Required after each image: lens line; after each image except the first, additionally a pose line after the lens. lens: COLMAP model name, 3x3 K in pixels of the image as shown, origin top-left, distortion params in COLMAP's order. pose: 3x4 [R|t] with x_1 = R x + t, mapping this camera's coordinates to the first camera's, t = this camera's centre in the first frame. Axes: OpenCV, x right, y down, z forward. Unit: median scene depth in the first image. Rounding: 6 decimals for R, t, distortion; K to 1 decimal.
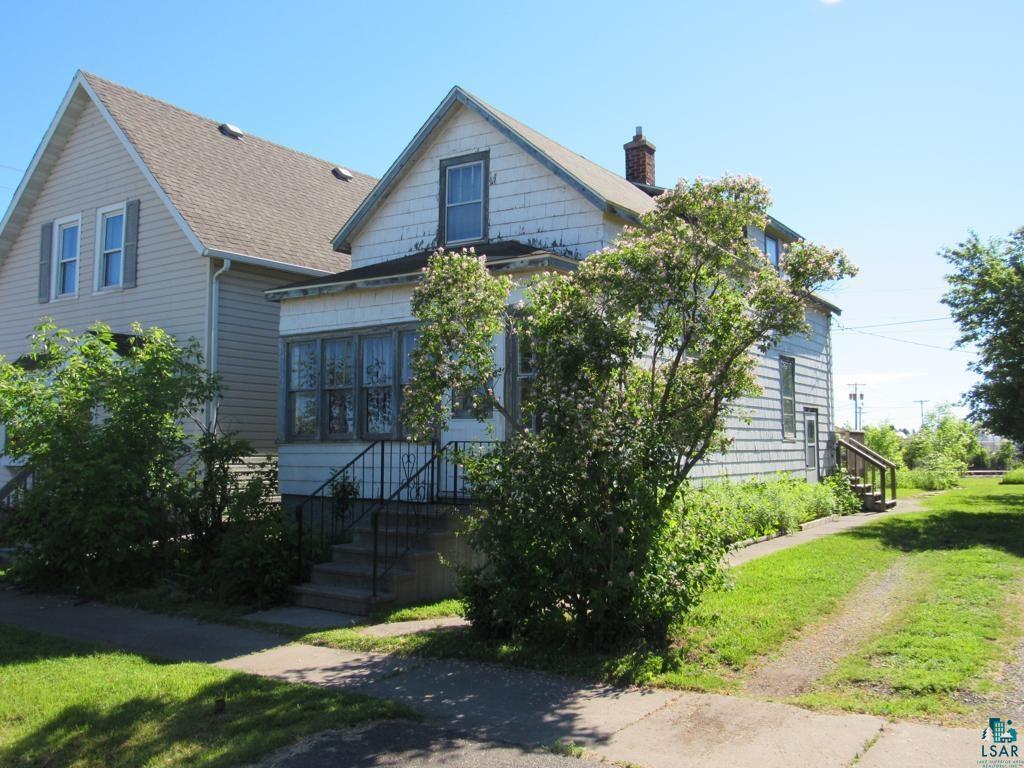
lens RADIAL K [[934.2, 0, 506.7], [0, 934.2, 376.7], [0, 0, 1]] dist [-0.028235, 0.000000]
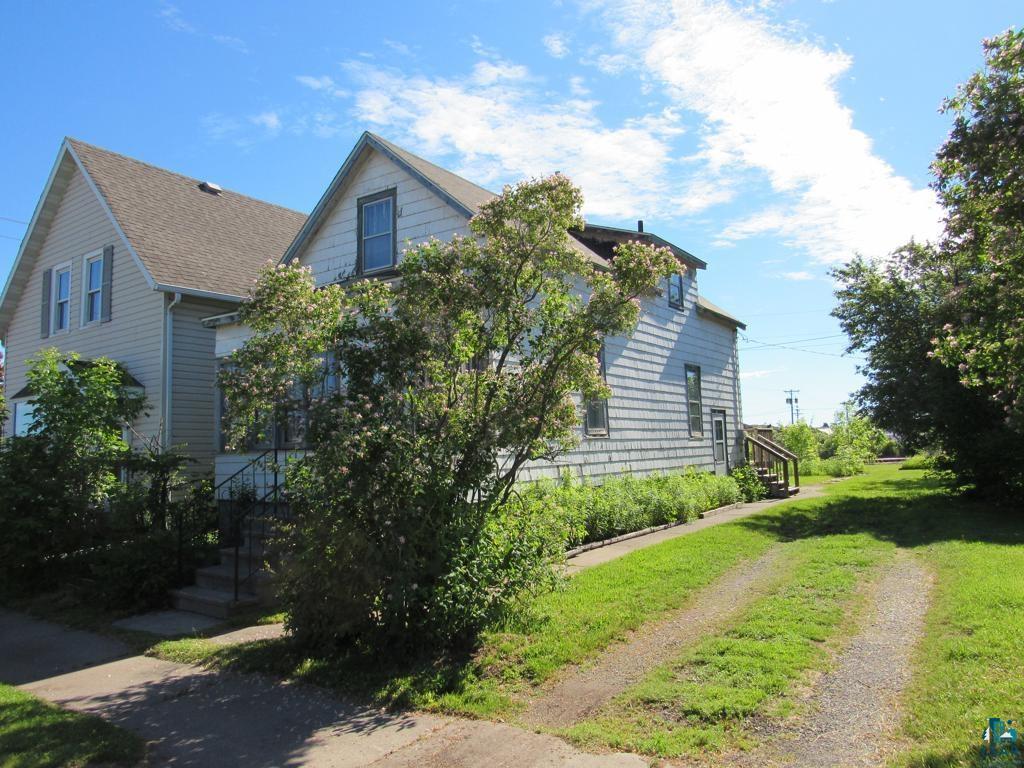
lens RADIAL K [[720.9, 0, 516.6], [0, 720.9, 382.6], [0, 0, 1]] dist [-0.029780, 0.011571]
pose [[0.999274, -0.029126, -0.024576, 0.131853], [0.028737, 0.999458, -0.016042, 0.009376], [0.025030, 0.015324, 0.999569, 0.135805]]
